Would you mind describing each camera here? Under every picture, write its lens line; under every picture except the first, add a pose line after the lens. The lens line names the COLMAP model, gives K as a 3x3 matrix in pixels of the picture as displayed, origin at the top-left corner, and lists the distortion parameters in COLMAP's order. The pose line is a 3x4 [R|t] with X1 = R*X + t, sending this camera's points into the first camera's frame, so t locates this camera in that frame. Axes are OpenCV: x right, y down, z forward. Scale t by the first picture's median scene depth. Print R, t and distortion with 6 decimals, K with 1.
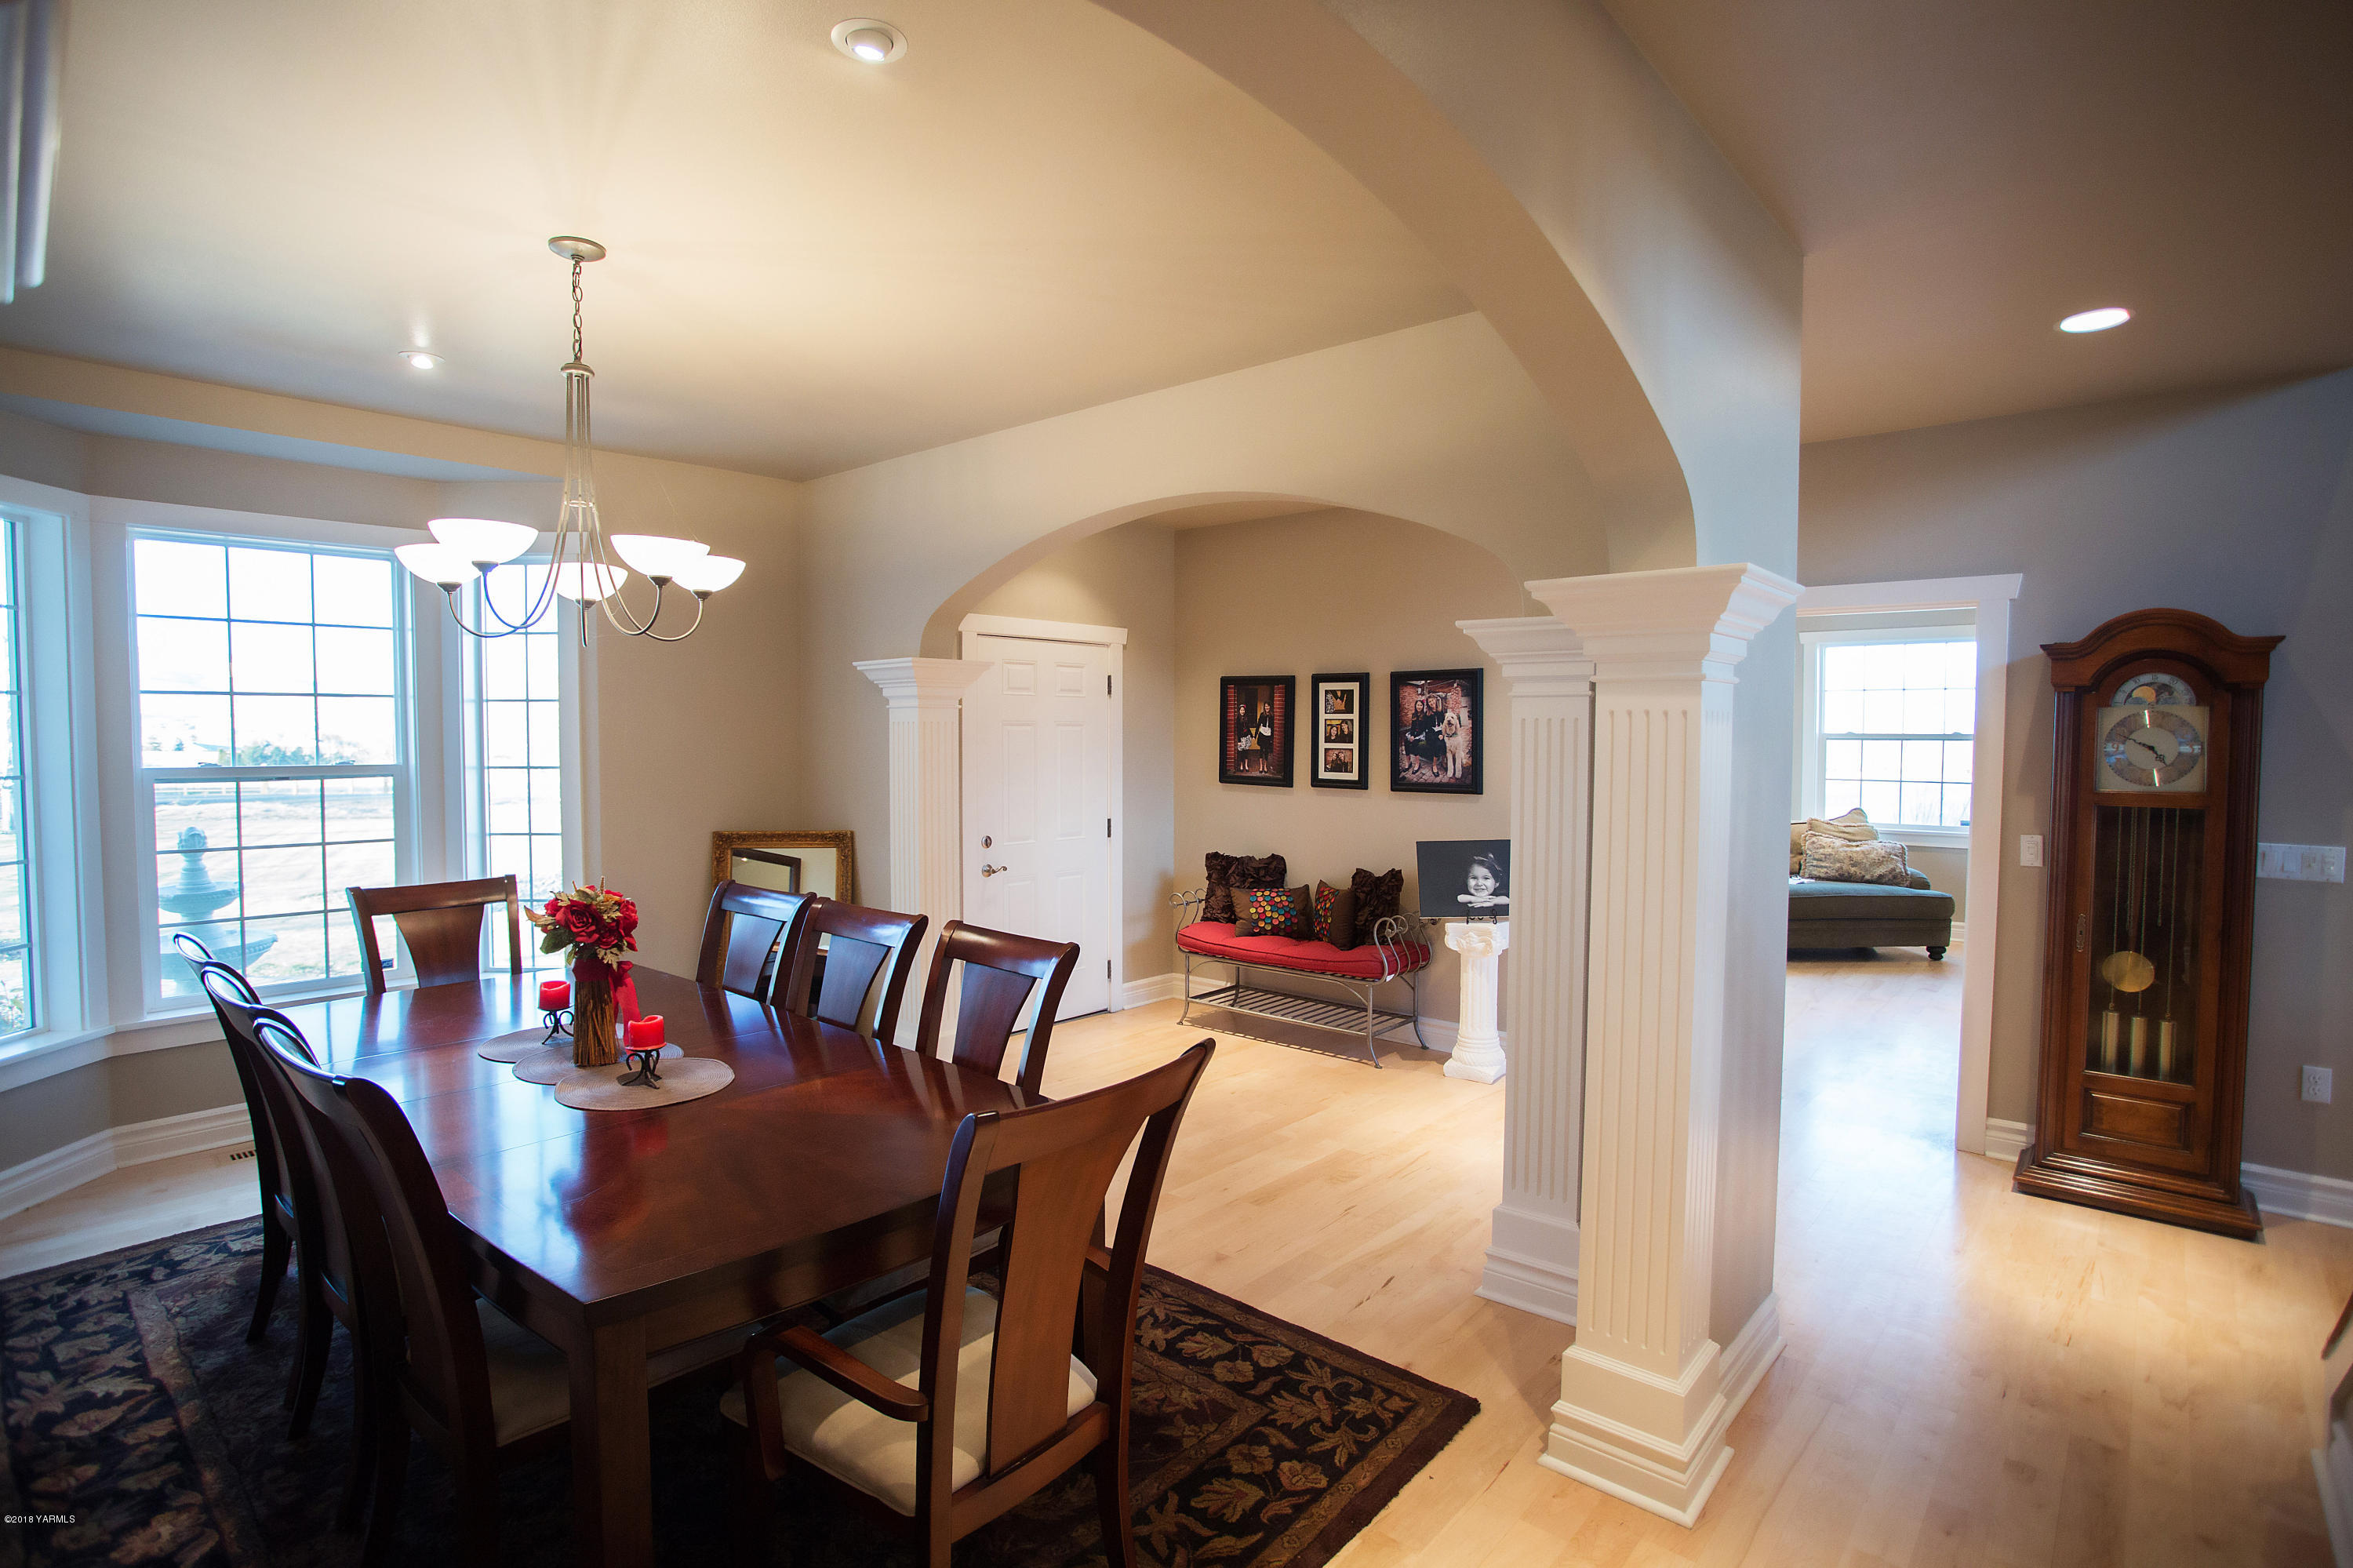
lens RADIAL K [[1145.1, 0, 1175.6], [0, 1145.1, 788.8], [0, 0, 1]] dist [-0.074678, 0.030831]
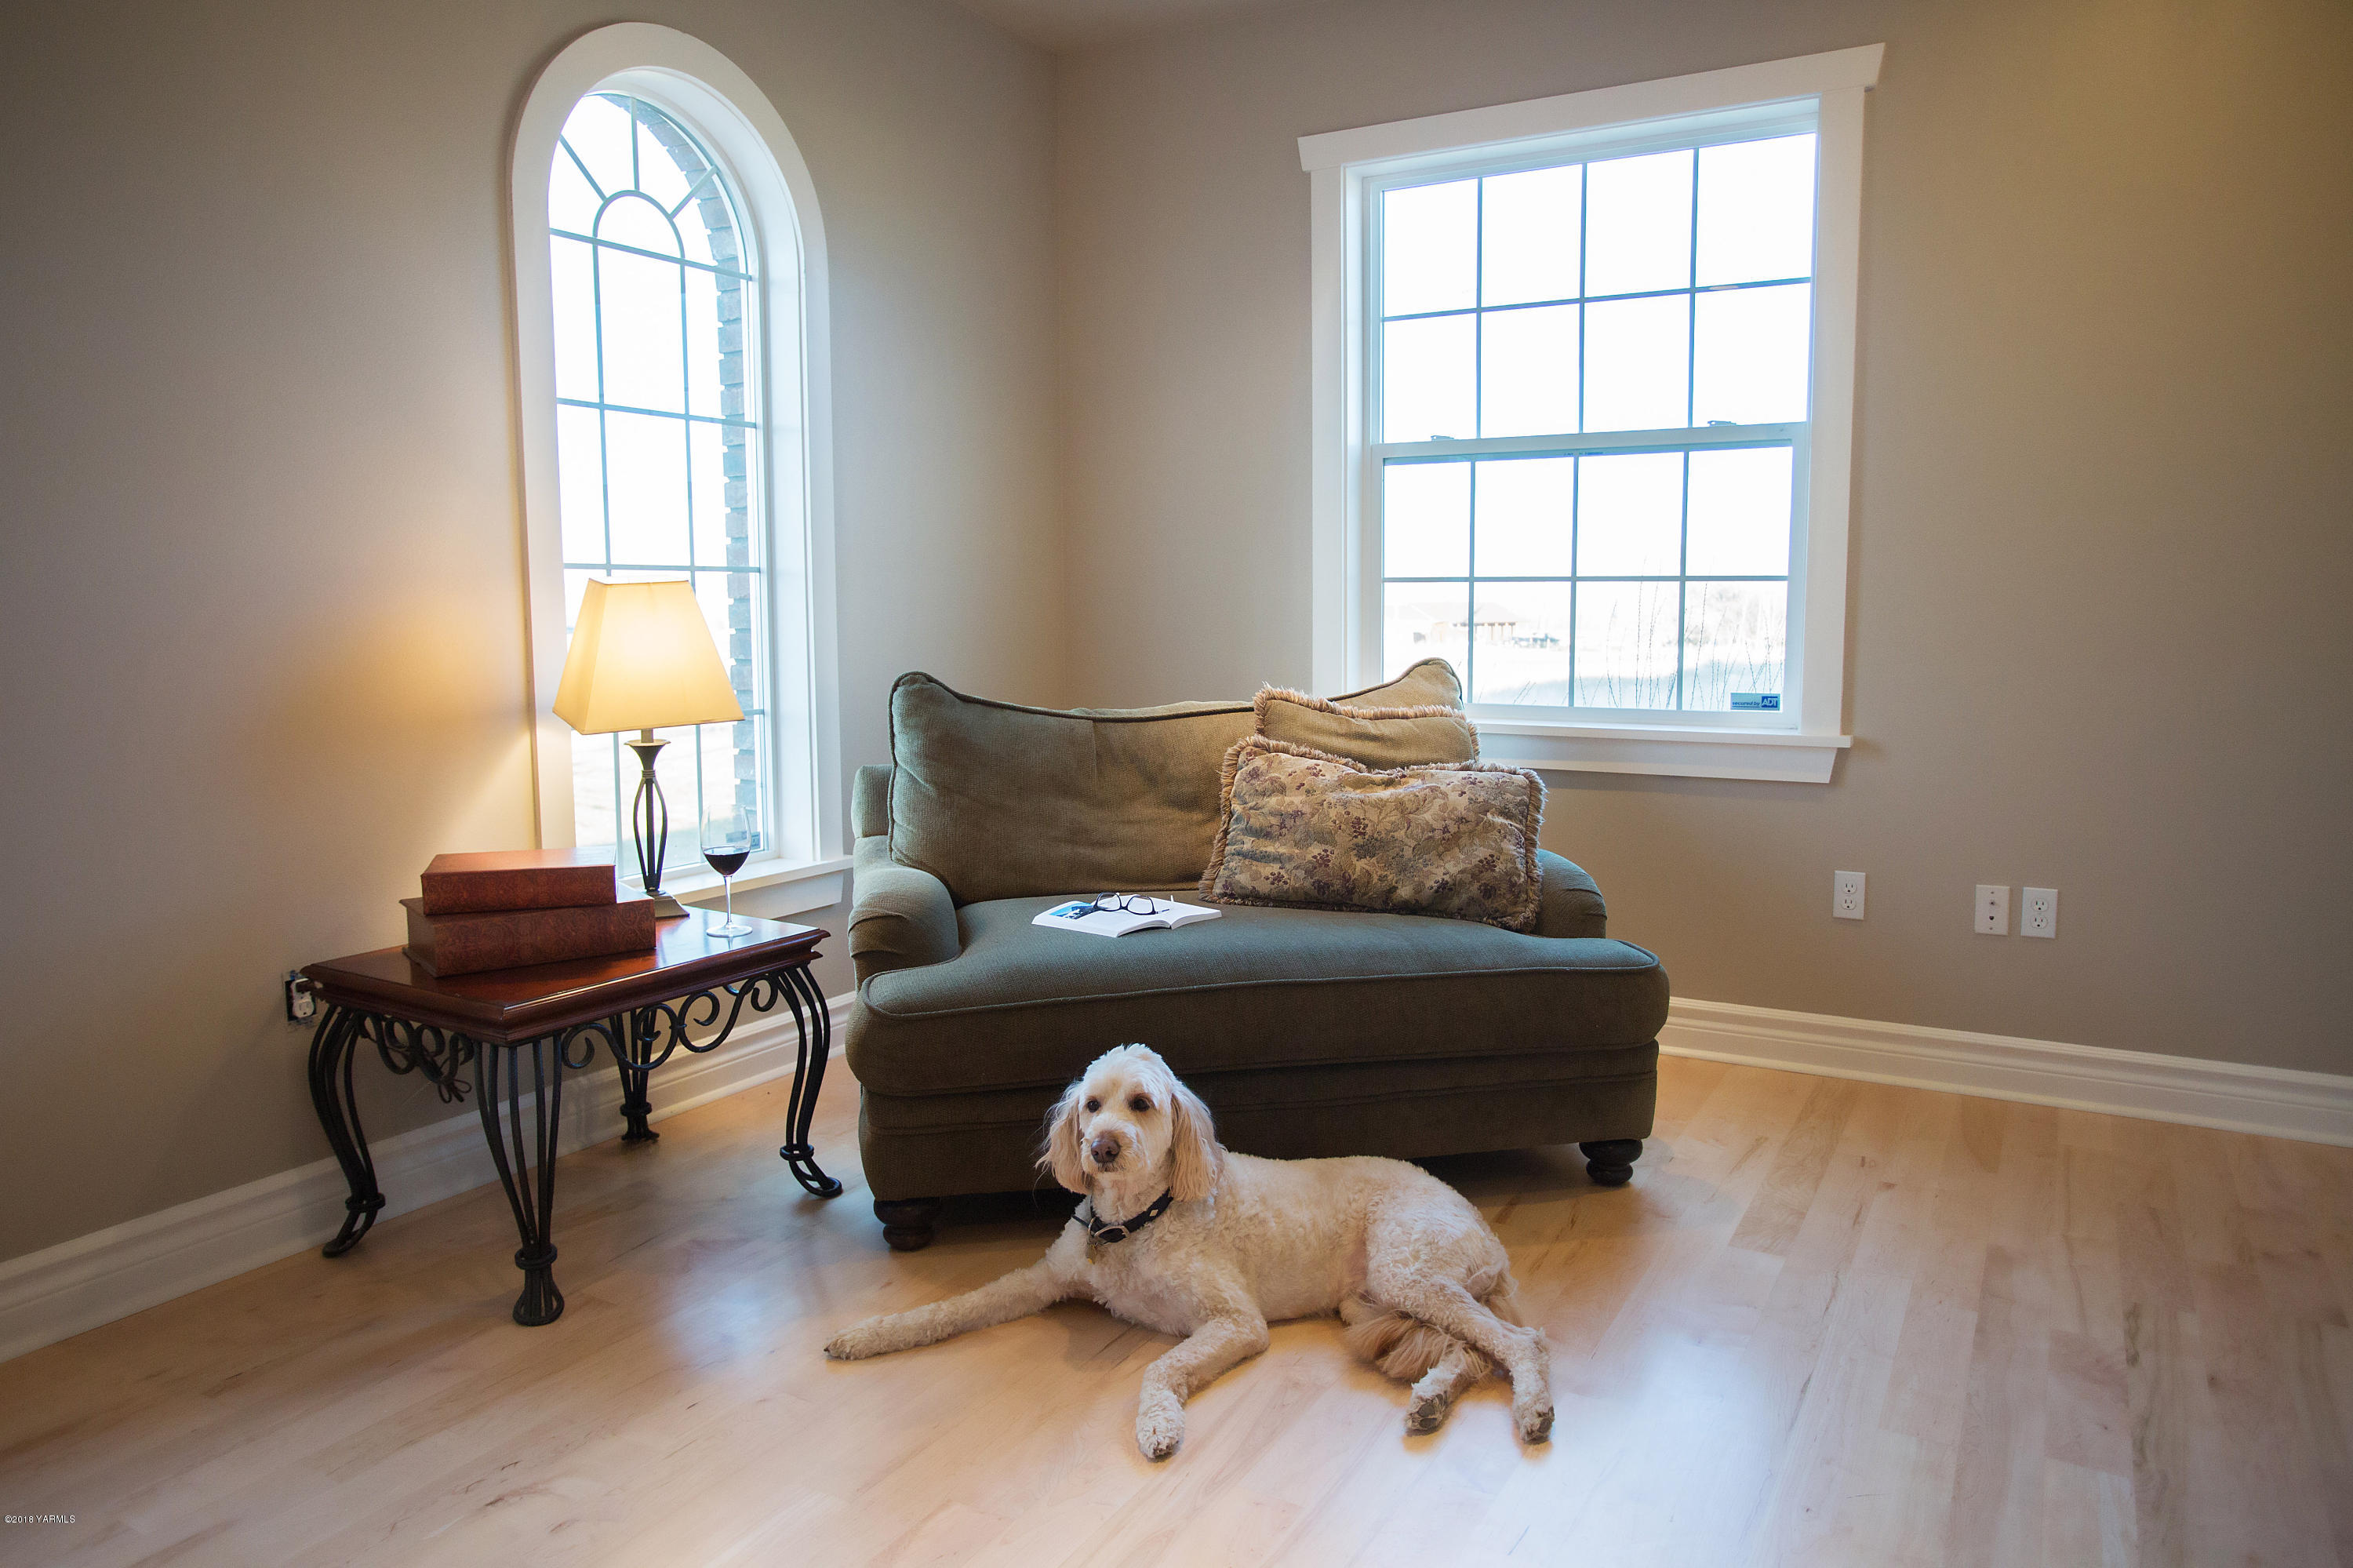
lens RADIAL K [[1574.4, 0, 1175.4], [0, 1574.4, 736.9], [0, 0, 1]] dist [-0.001957, -0.000294]
pose [[0.981577, -0.021197, 0.189885, 0.691619], [0.013922, 0.999120, 0.039567, 0.031308], [-0.190557, -0.036194, 0.981009, 0.875203]]
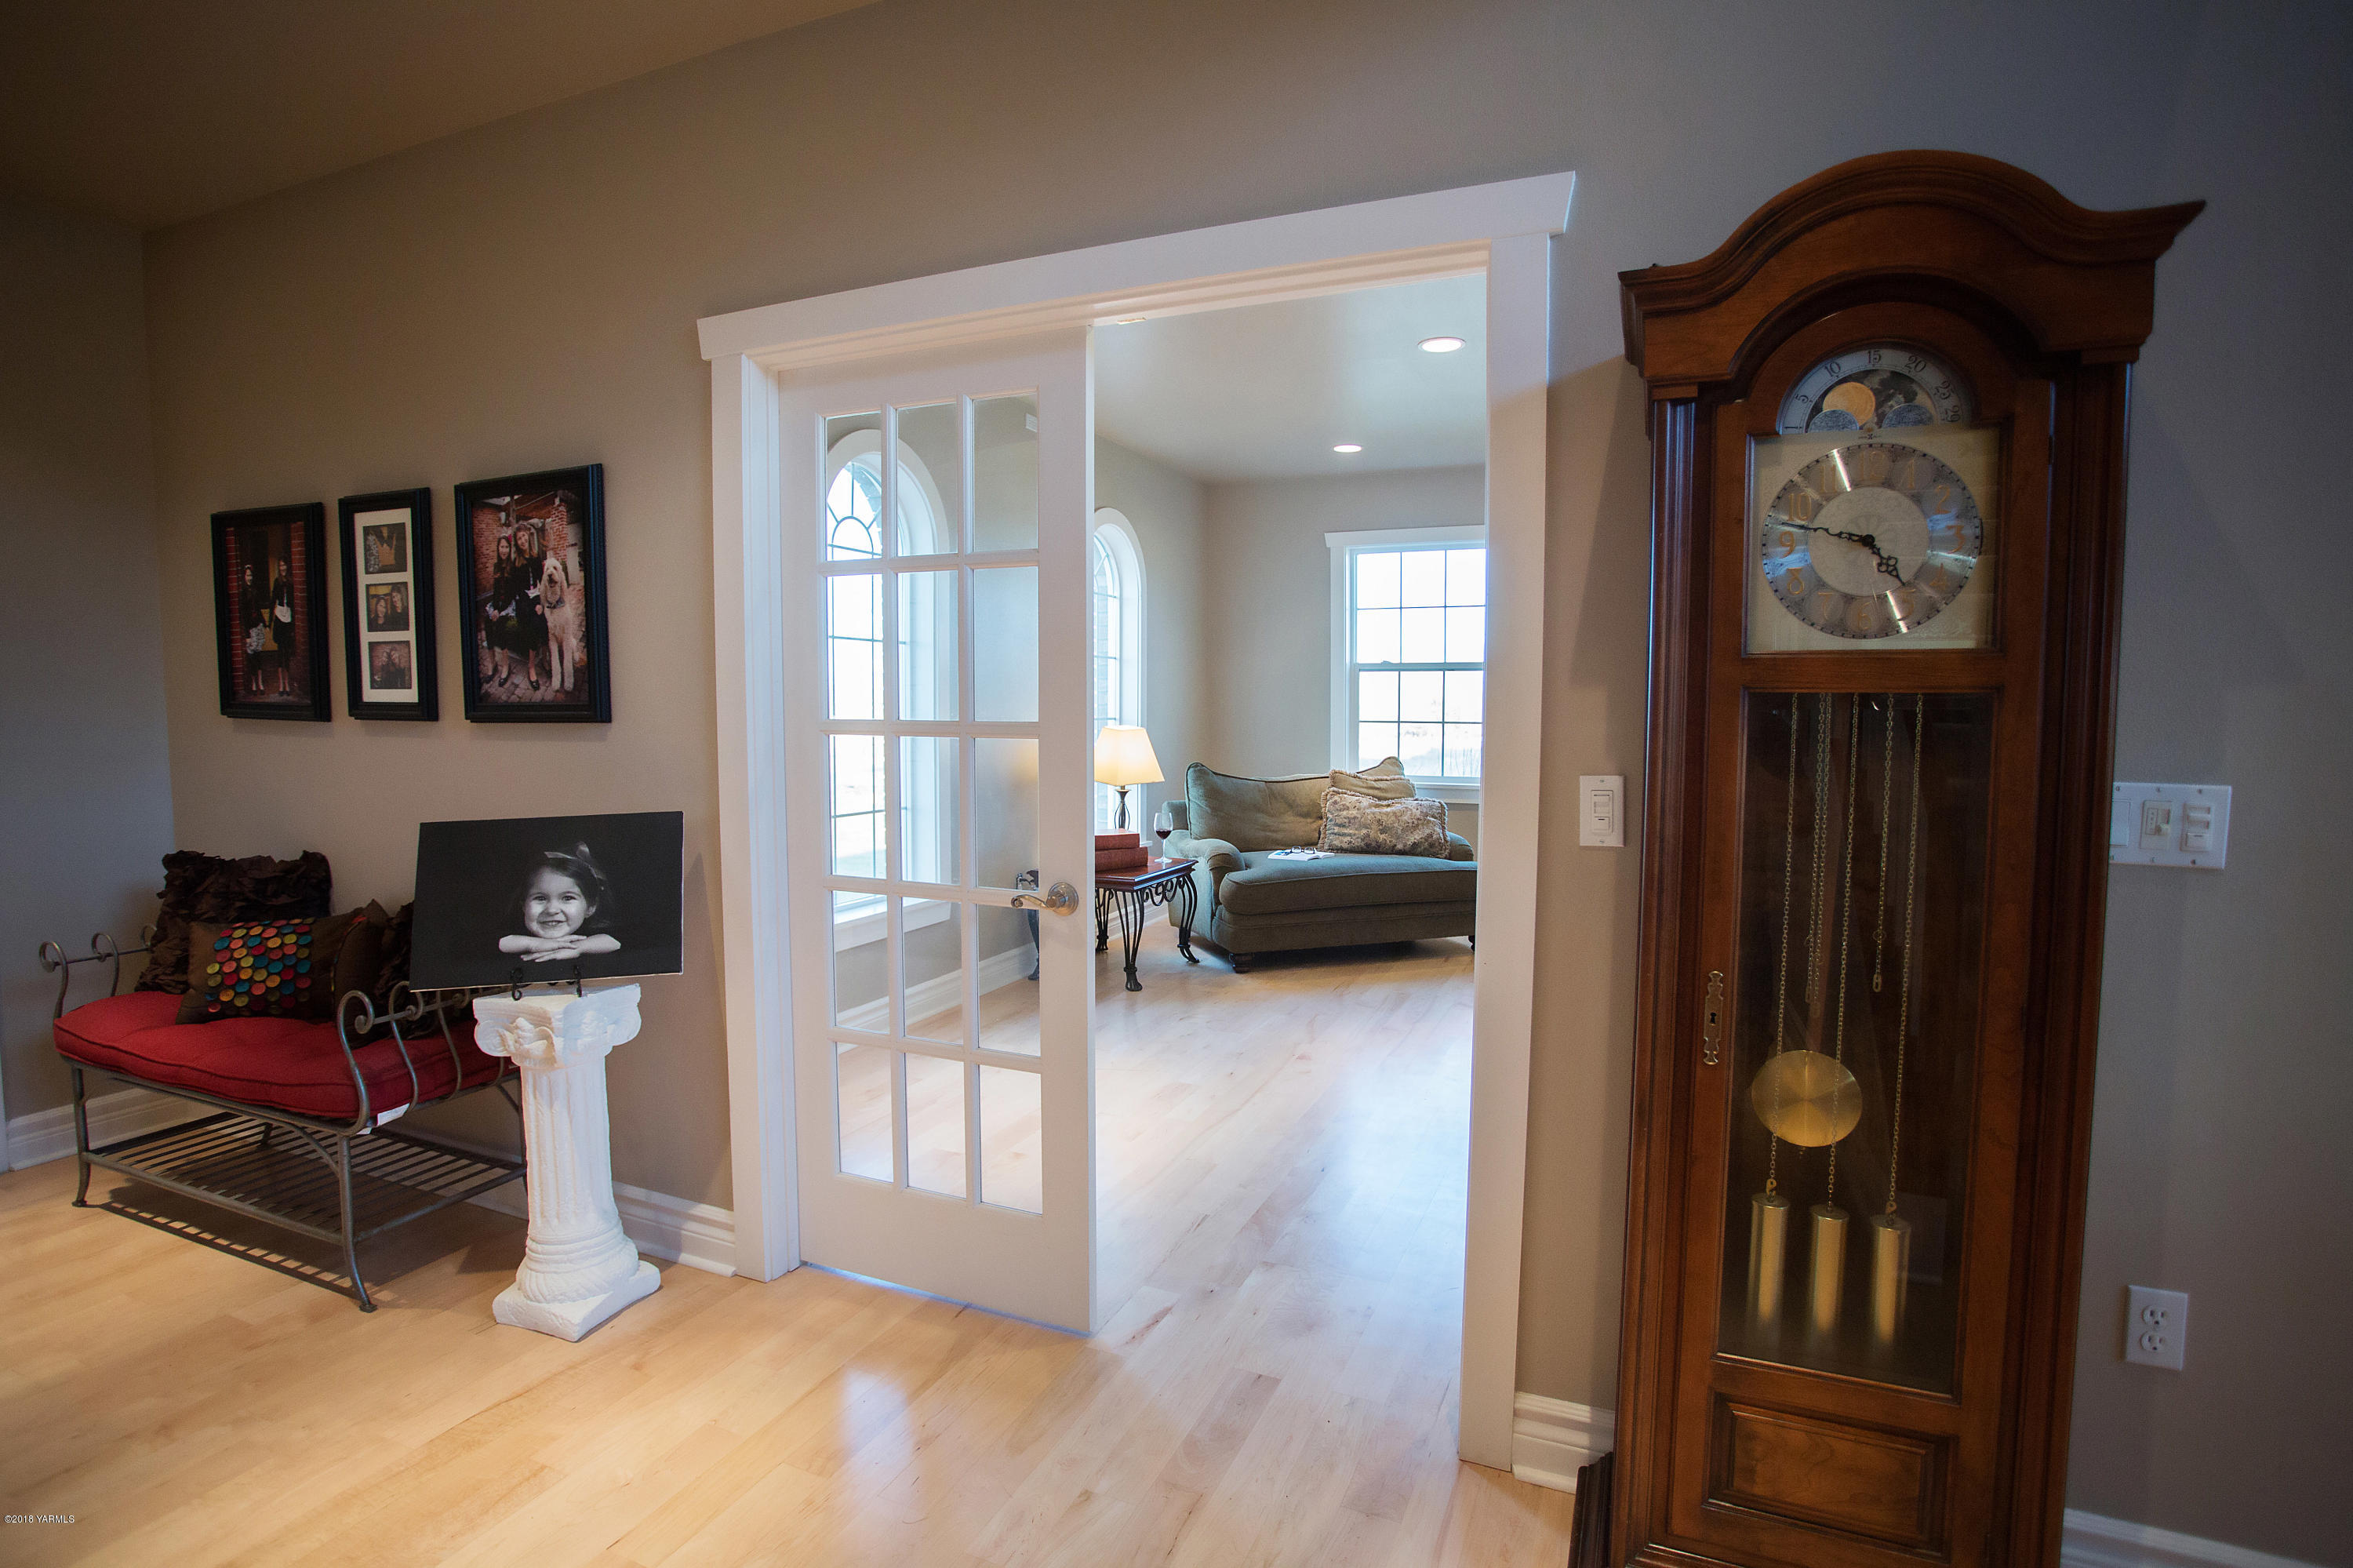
lens RADIAL K [[1145.1, 0, 1175.6], [0, 1145.1, 788.8], [0, 0, 1]] dist [-0.074678, 0.030831]
pose [[0.951012, -0.023150, 0.308288, 0.339702], [0.015228, 0.999490, 0.028078, 0.022756], [-0.308780, -0.022008, 0.950879, 0.446674]]
